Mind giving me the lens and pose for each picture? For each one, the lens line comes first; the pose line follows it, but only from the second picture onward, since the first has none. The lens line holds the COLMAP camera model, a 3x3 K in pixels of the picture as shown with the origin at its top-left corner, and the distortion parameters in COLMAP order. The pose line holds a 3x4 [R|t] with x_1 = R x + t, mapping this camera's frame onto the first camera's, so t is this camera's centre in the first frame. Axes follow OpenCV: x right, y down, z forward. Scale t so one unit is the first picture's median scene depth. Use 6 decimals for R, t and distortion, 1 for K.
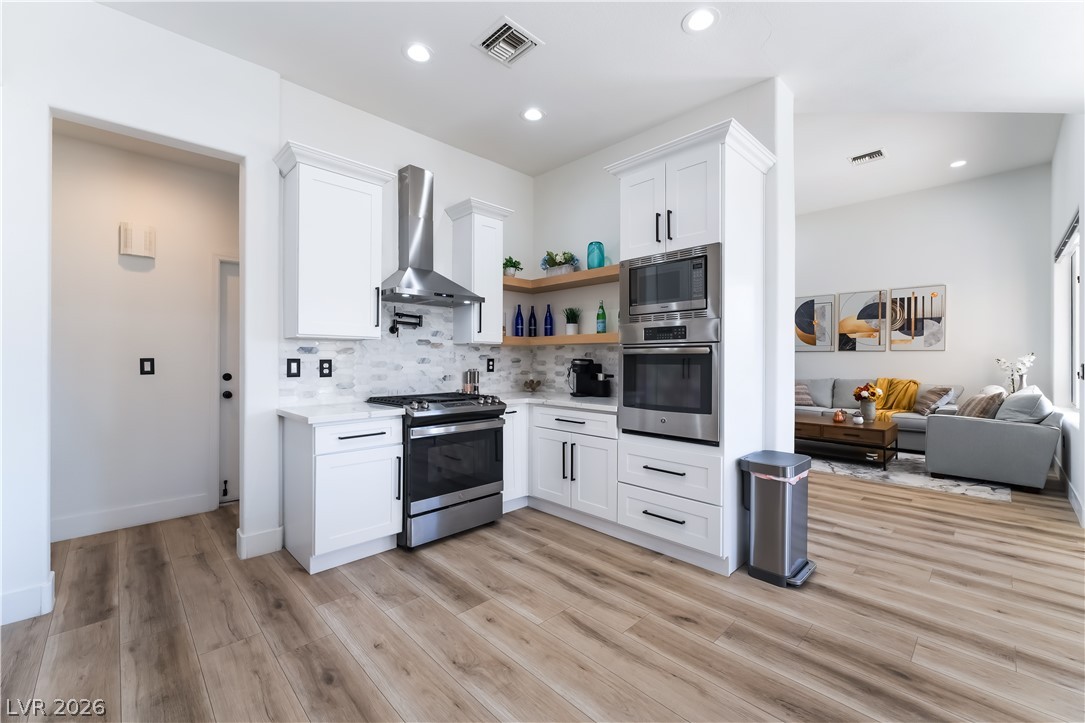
lens RADIAL K [[443.9, 0, 540.9], [0, 443.9, 358.3], [0, 0, 1]] dist [0.001160, -0.000182]
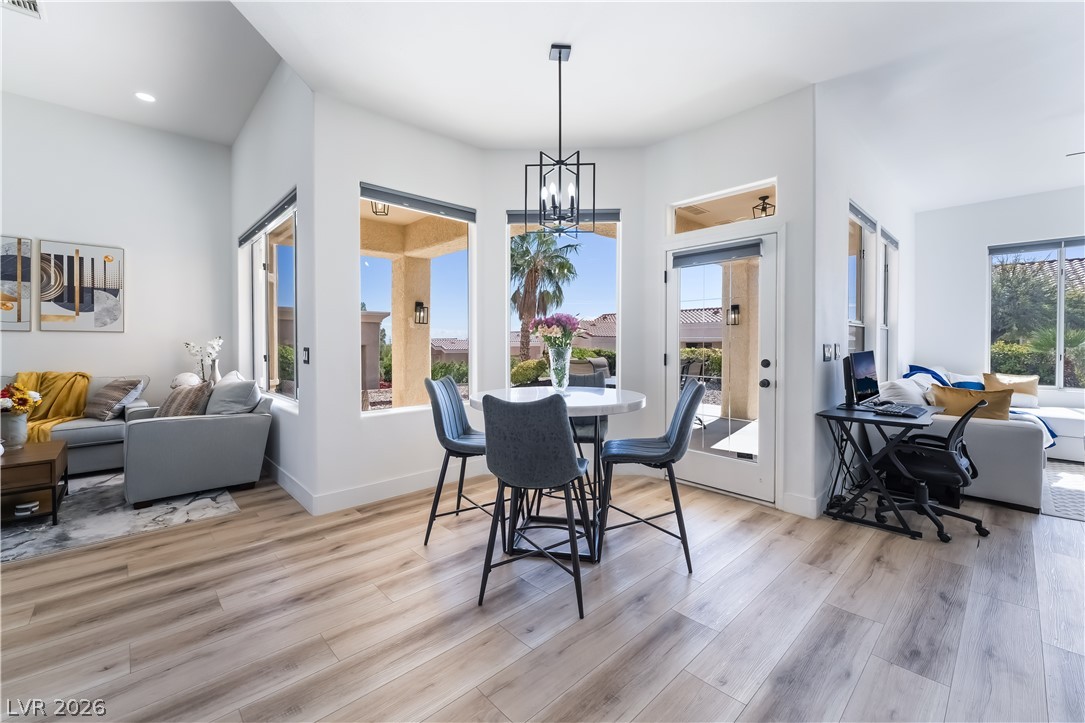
lens RADIAL K [[443.9, 0, 554.5], [0, 443.9, 347.9], [0, 0, 1]] dist [0.001160, -0.000182]
pose [[0.004530, -0.013941, 0.999893, 0.141100], [0.000217, 0.999903, 0.013941, -0.000460], [-0.999990, 0.000154, 0.004533, 0.261424]]
